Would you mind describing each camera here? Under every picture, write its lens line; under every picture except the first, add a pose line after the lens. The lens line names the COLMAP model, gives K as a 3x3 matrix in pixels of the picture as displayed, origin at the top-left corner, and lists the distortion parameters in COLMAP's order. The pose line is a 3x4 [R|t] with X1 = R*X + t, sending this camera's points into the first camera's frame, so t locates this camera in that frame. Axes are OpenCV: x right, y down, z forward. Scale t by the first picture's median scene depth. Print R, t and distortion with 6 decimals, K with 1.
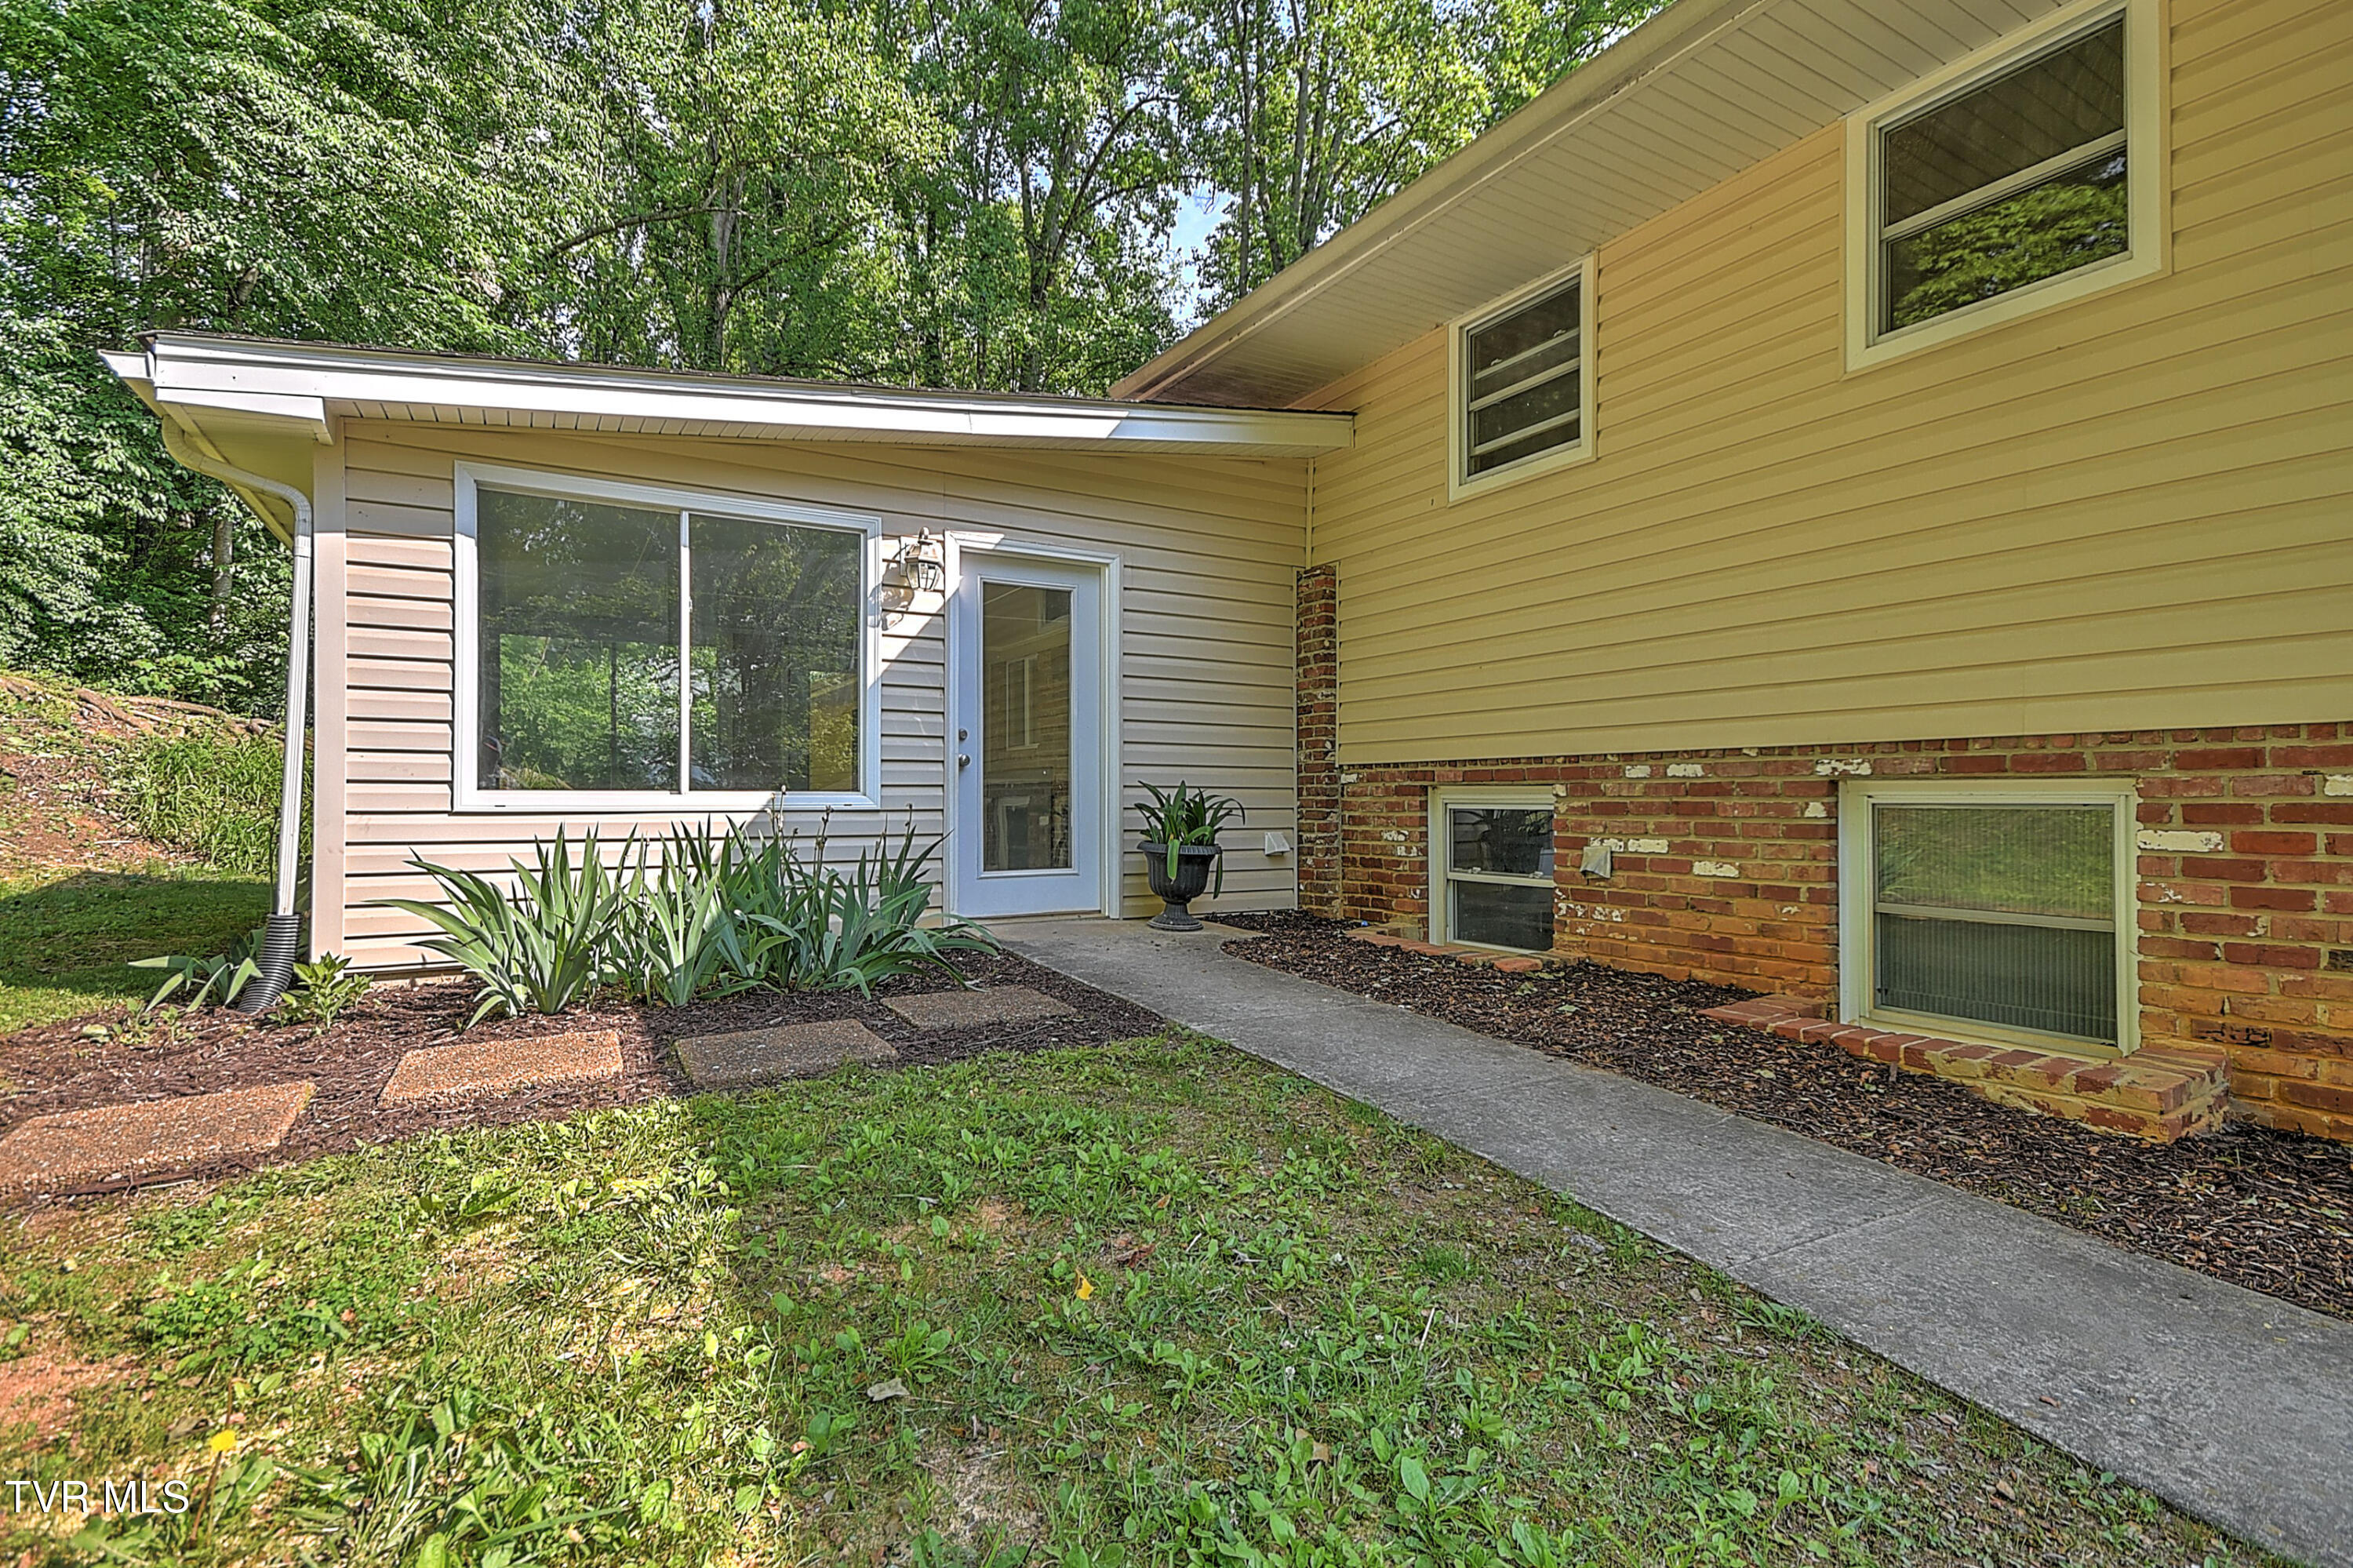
lens RADIAL K [[1104.8, 0, 1160.3], [0, 1104.8, 797.6], [0, 0, 1]] dist [0.002183, -0.000299]
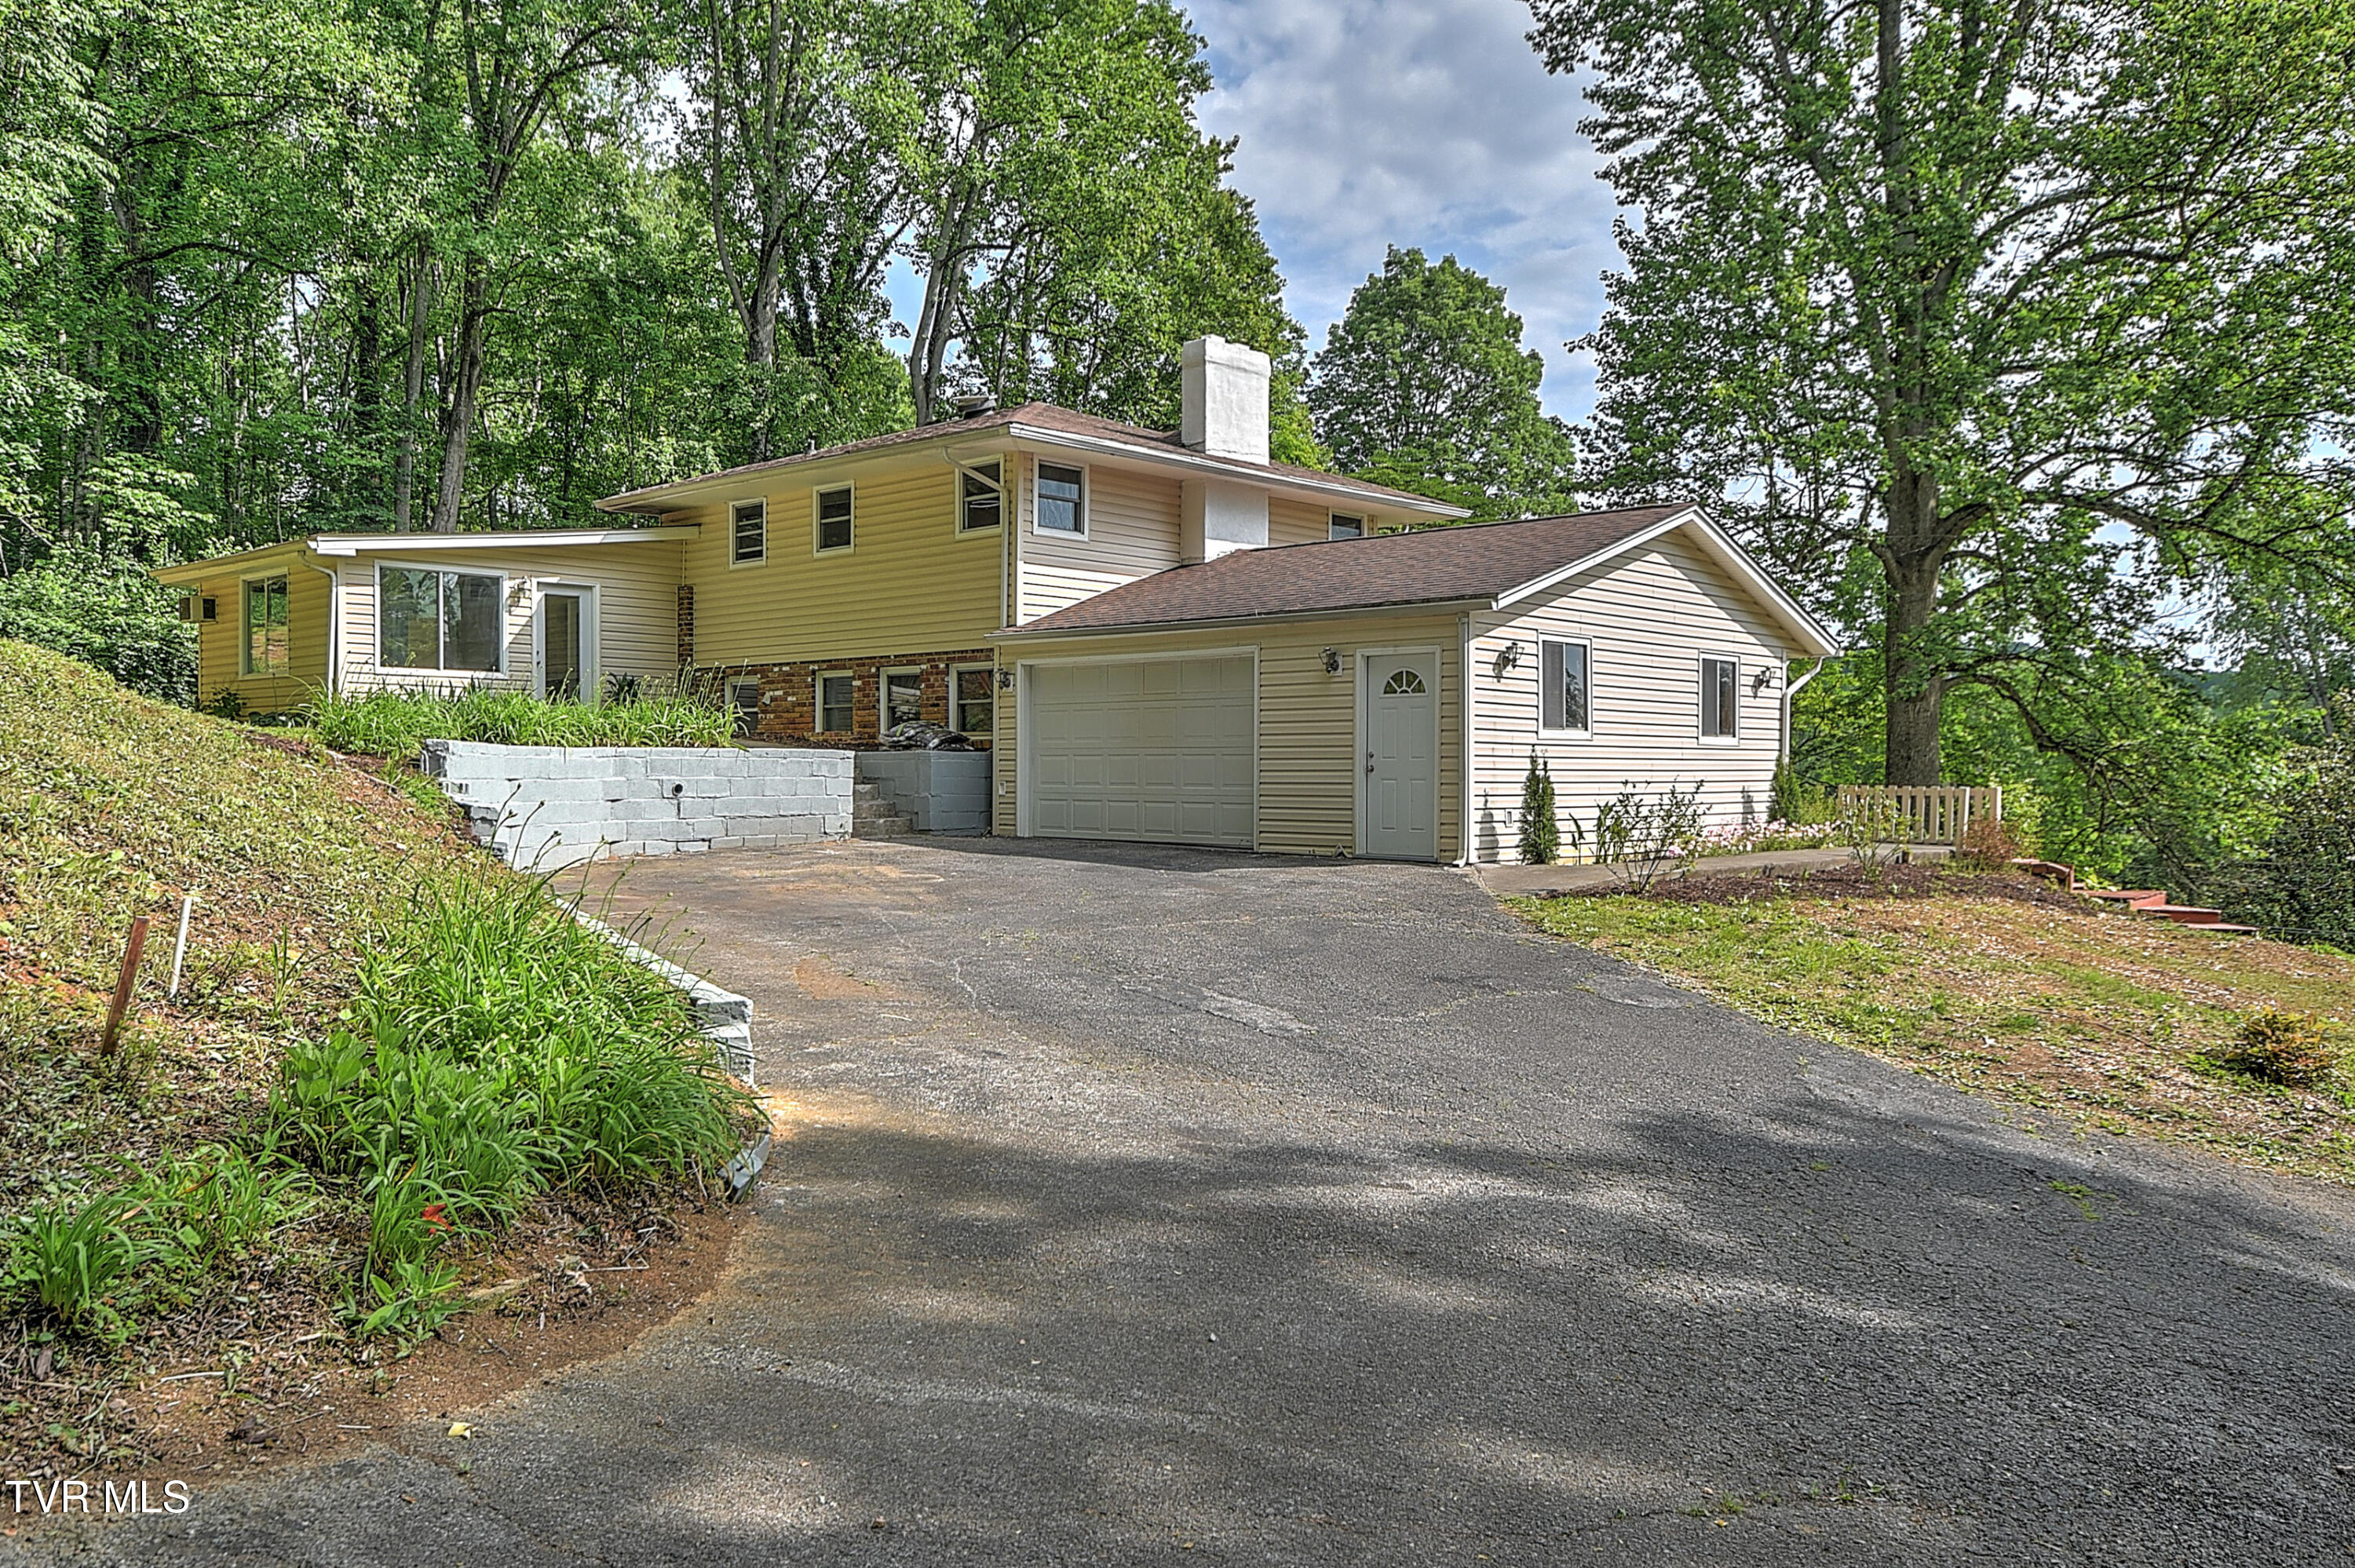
lens RADIAL K [[1742.4, 0, 1160.2], [0, 1742.4, 791.0], [0, 0, 1]] dist [0.035221, 0.002979]
pose [[0.959709, -0.000516, 0.280994, 0.080820], [-0.003776, 0.999884, 0.014730, 0.222696], [-0.280969, -0.015197, 0.959597, -3.702200]]
